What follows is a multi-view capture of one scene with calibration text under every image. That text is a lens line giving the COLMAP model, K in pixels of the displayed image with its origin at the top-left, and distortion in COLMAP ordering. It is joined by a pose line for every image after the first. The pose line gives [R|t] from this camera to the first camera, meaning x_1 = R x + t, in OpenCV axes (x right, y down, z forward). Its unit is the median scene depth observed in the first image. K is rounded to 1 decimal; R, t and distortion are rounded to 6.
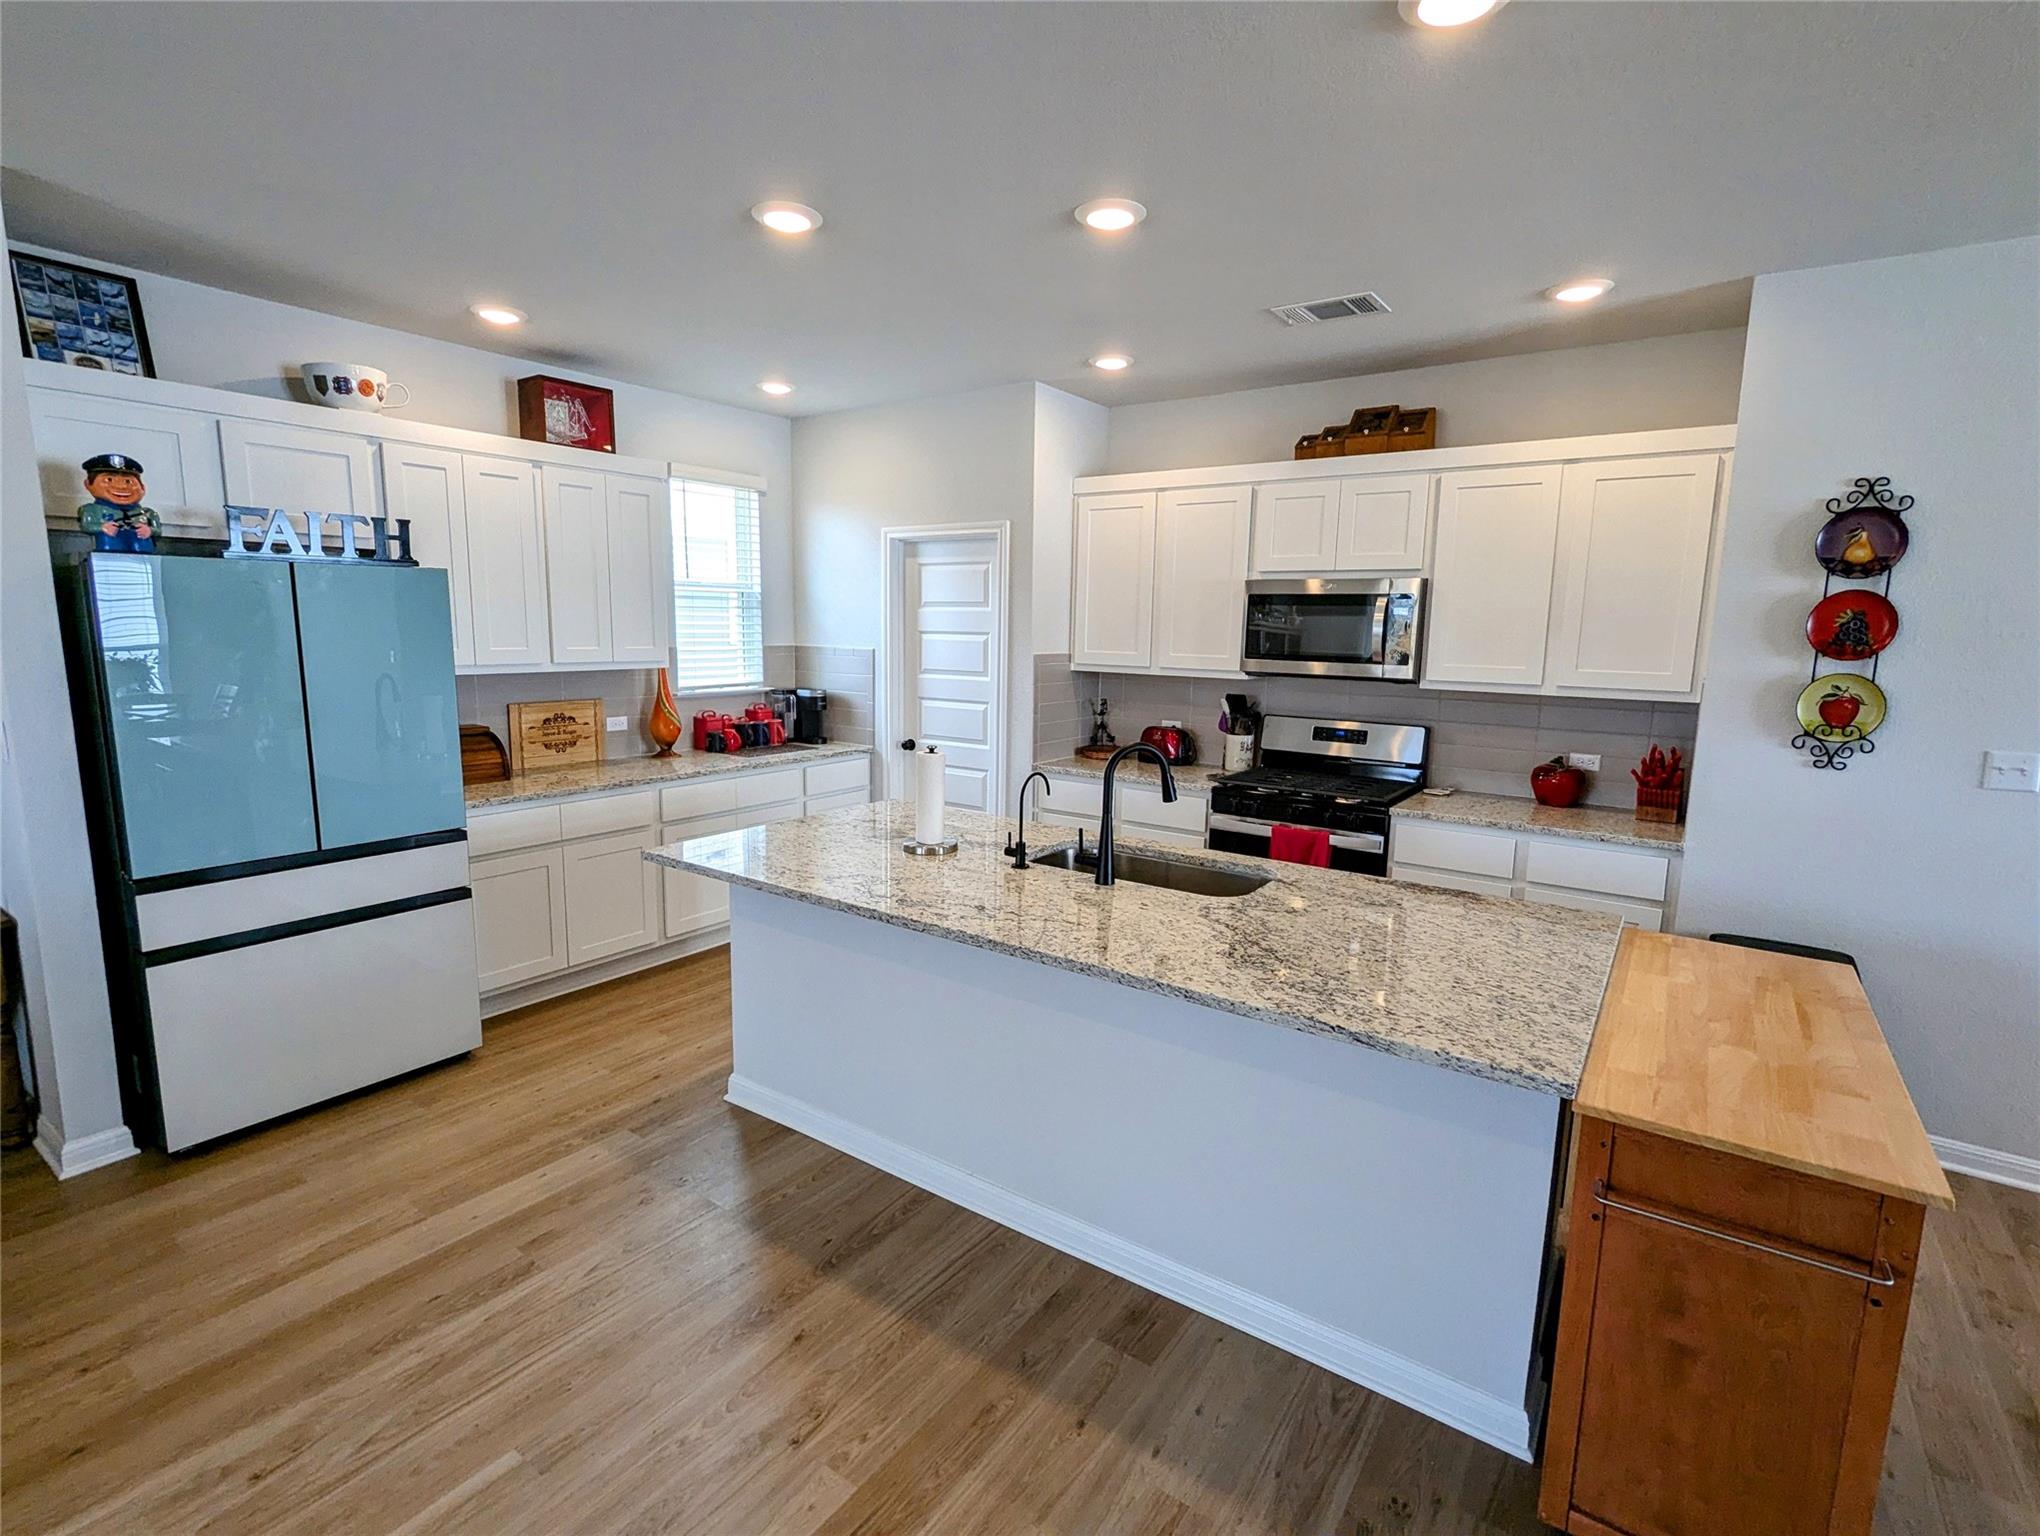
lens RADIAL K [[969.8, 0, 1019.3], [0, 969.8, 771.7], [0, 0, 1]] dist [-0.000630, 0.000777]
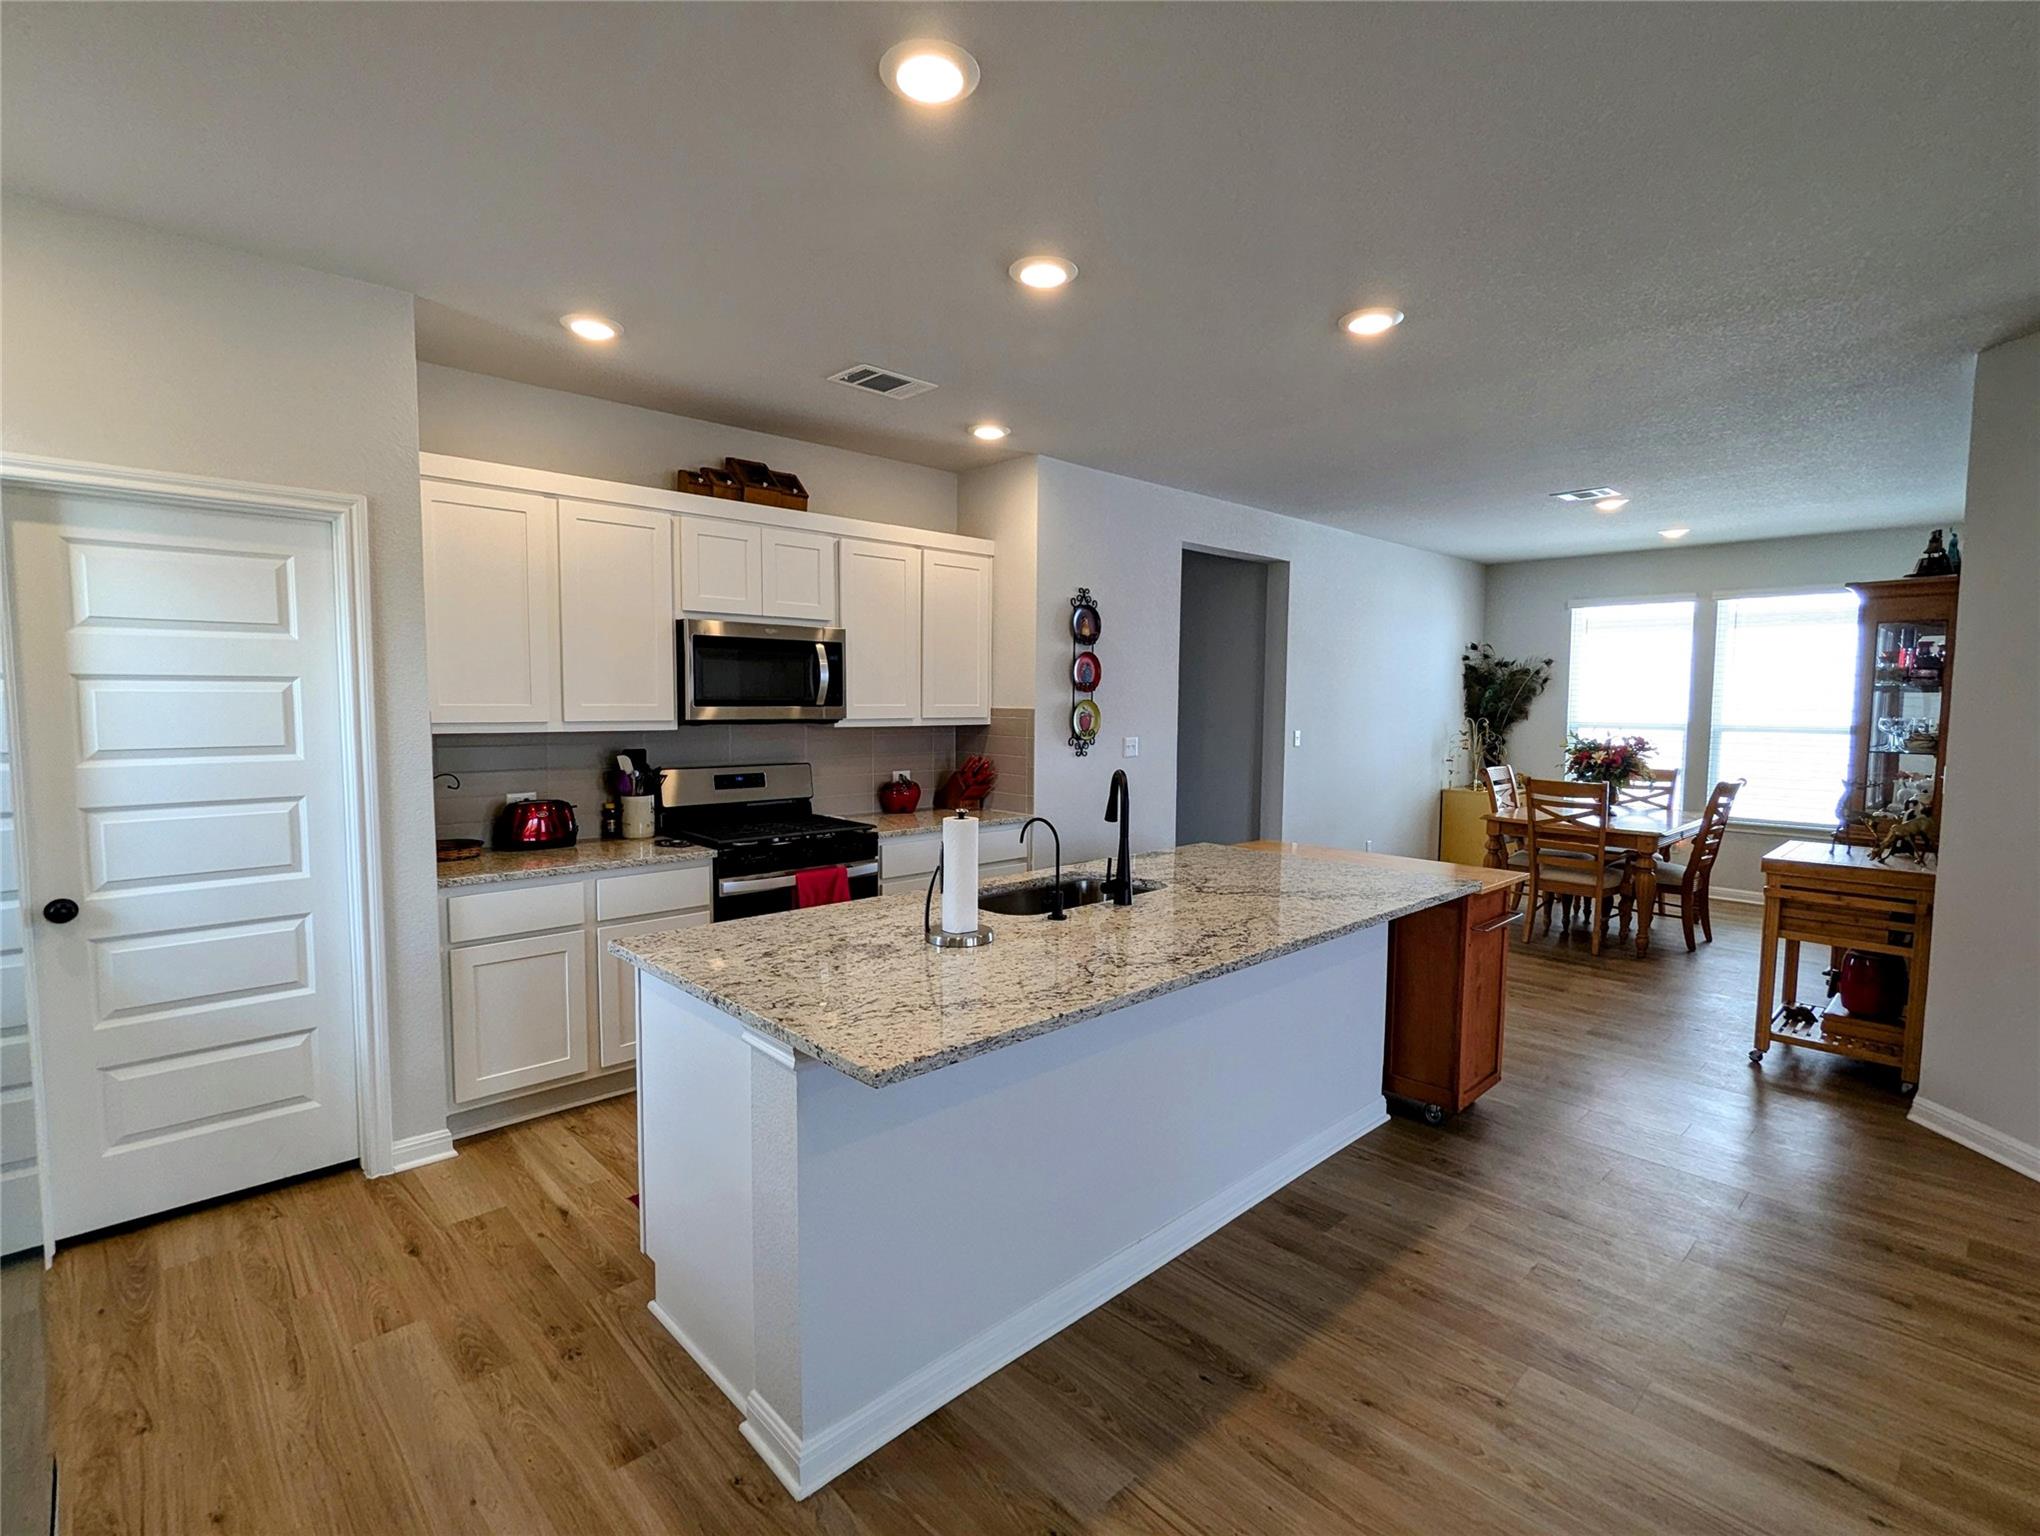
lens RADIAL K [[969.8, 0, 1008.8], [0, 969.8, 778.3], [0, 0, 1]] dist [-0.000630, 0.000777]
pose [[0.199664, -0.097637, 0.974988, -0.627657], [0.146270, 0.986844, 0.068870, -0.074206], [-0.968886, 0.128860, 0.211319, 0.570883]]
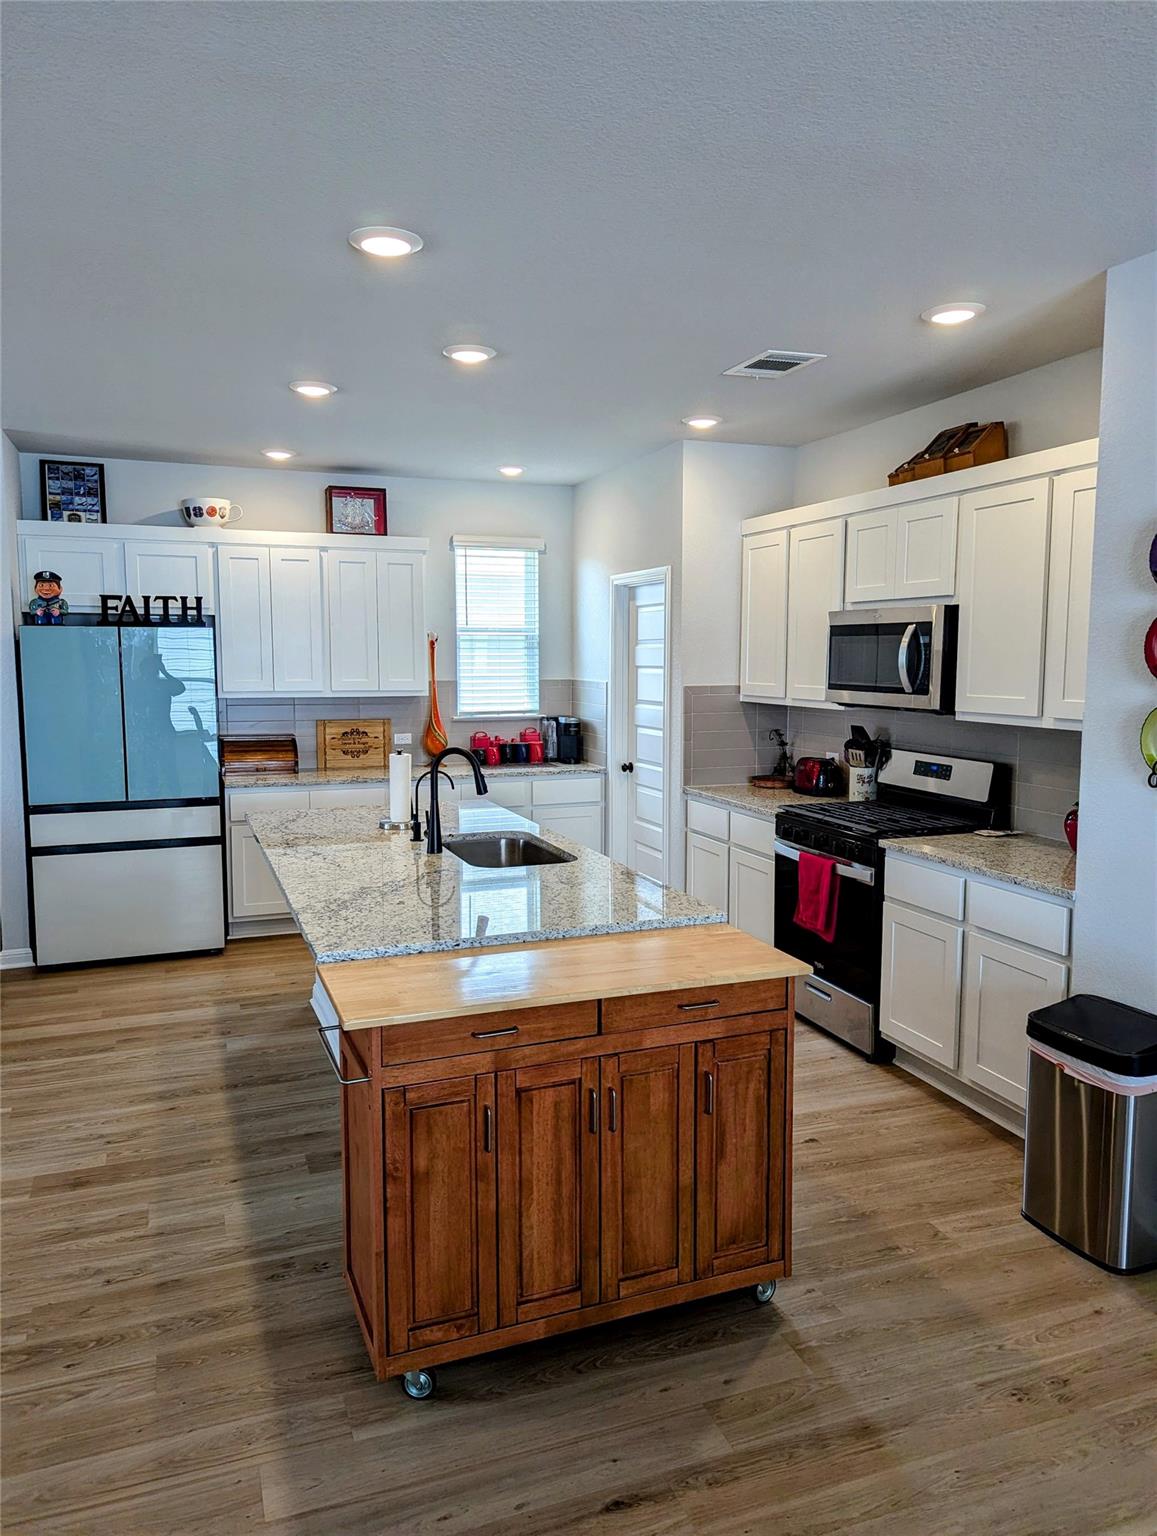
lens RADIAL K [[1083.4, 0, 586.7], [0, 1083.4, 769.1], [0, 0, 1]] dist [0.035555, -0.007846]
pose [[0.830814, 0.043387, -0.554856, 0.698366], [-0.072616, 0.996885, -0.030780, 0.020638], [0.551793, 0.065863, 0.831377, -0.076968]]
